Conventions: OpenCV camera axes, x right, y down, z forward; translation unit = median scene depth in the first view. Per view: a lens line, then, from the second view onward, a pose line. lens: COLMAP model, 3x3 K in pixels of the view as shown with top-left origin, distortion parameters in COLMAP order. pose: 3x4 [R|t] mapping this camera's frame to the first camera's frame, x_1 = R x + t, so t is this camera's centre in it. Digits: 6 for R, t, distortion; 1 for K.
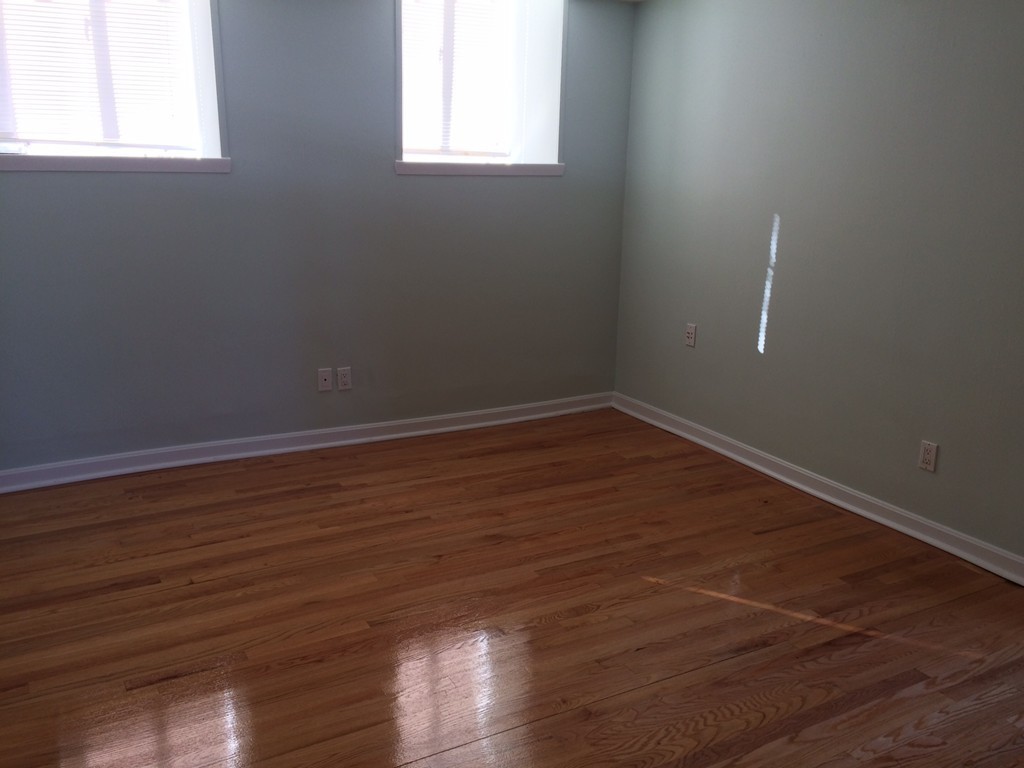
lens RADIAL K [[860.0, 0, 512.0], [0, 860.0, 384.0], [0, 0, 1]] dist [0.065771, -0.079397]
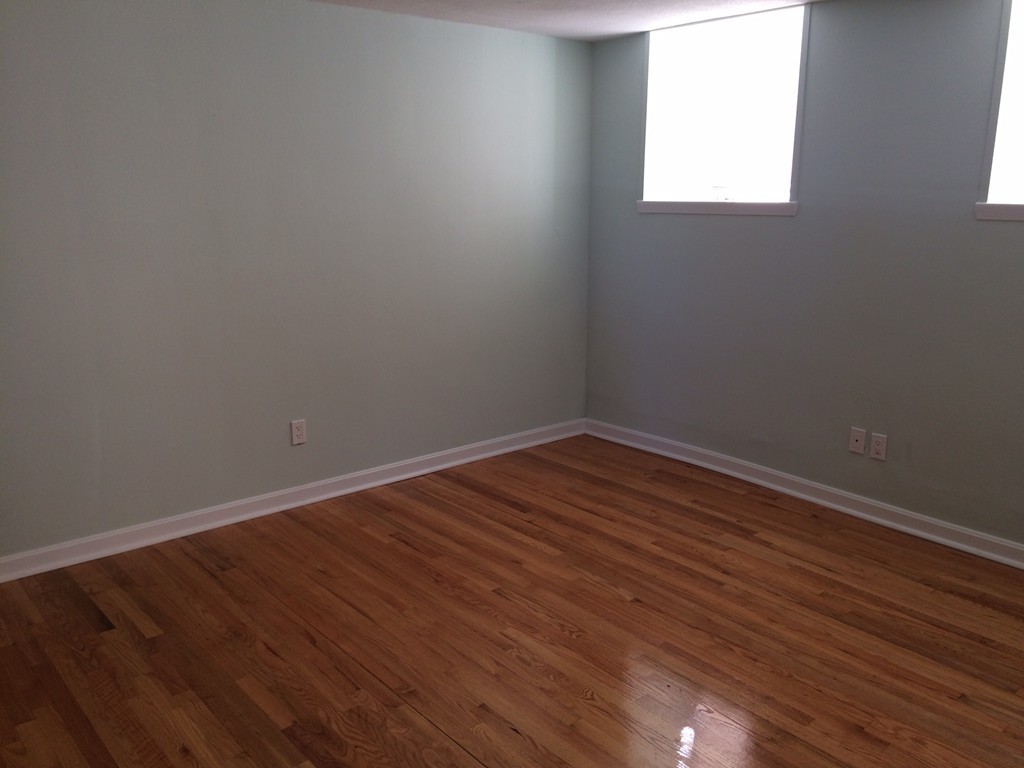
lens RADIAL K [[860.0, 0, 512.0], [0, 860.0, 384.0], [0, 0, 1]] dist [0.065771, -0.079397]
pose [[0.198307, 0.201713, -0.959159, 0.664279], [-0.242416, 0.958285, 0.151410, -0.129252], [0.949689, 0.202490, 0.238933, 0.486717]]
